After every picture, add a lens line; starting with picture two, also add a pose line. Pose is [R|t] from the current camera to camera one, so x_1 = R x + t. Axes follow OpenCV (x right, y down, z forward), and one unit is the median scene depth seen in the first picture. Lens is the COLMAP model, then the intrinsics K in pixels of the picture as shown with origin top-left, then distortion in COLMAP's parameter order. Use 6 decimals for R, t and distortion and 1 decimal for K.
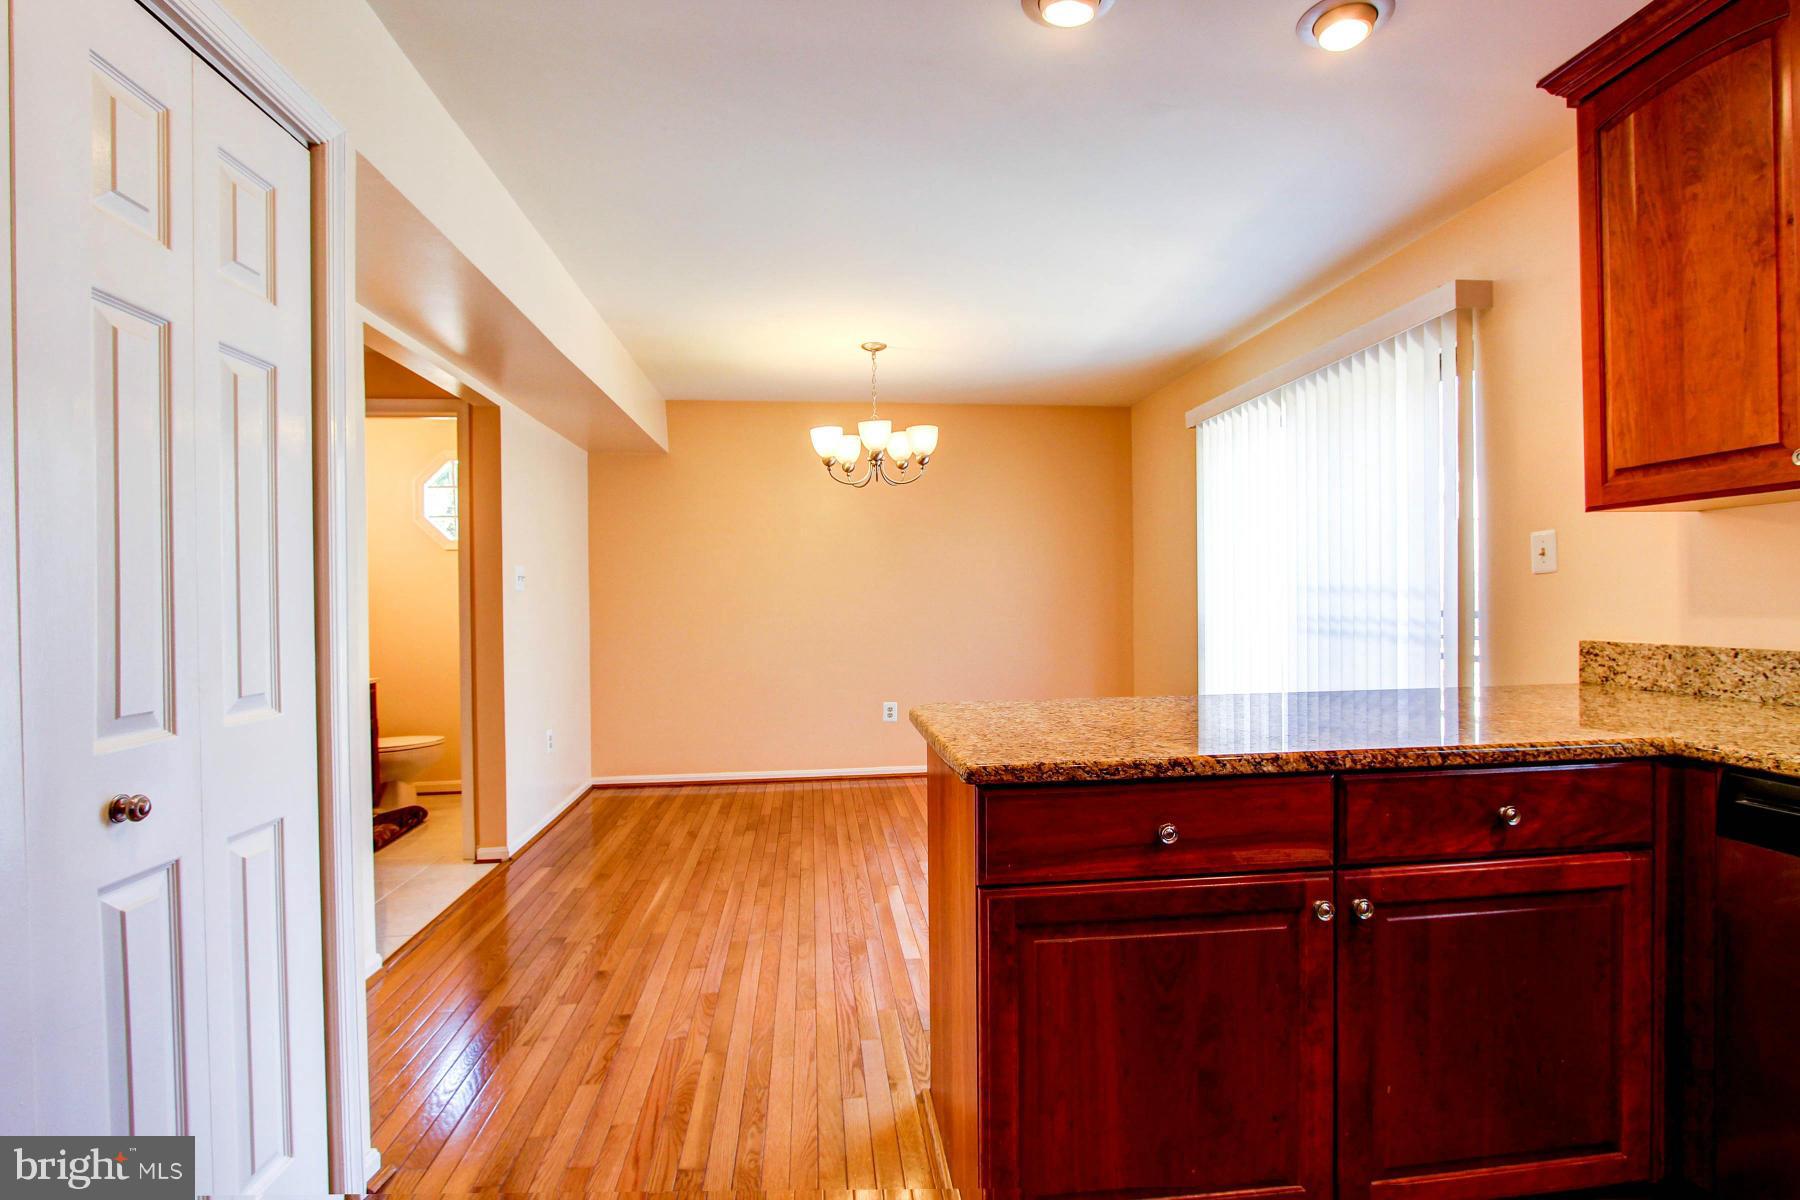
lens RADIAL K [[873.8, 0, 904.8], [0, 873.8, 604.8], [0, 0, 1]] dist [-0.023002, 0.004752]
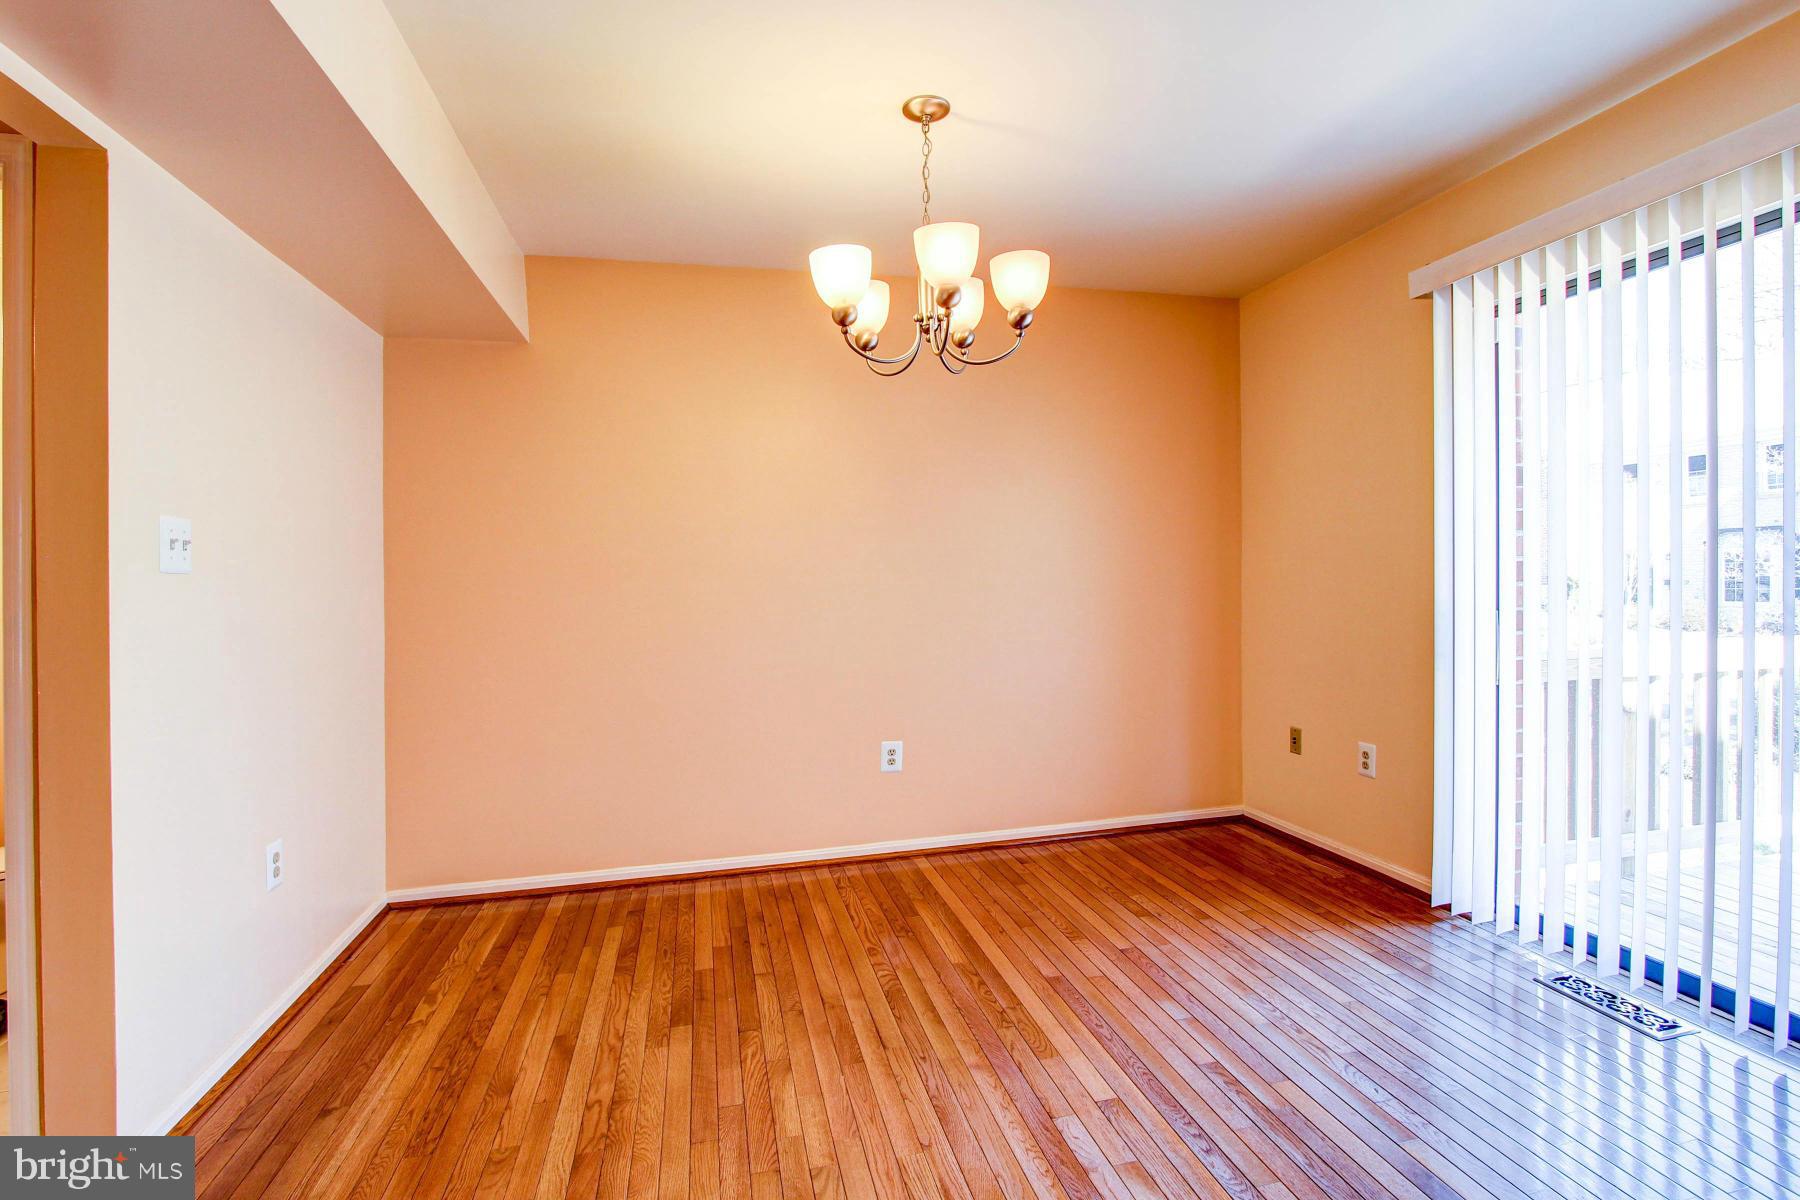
lens RADIAL K [[885.9, 0, 939.0], [0, 885.9, 540.8], [0, 0, 1]] dist [-0.002281, -0.000218]
pose [[0.988249, -0.005448, 0.152755, -0.101687], [0.013488, 0.998575, -0.051643, -0.002174], [-0.152256, 0.053097, 0.986914, 0.428143]]
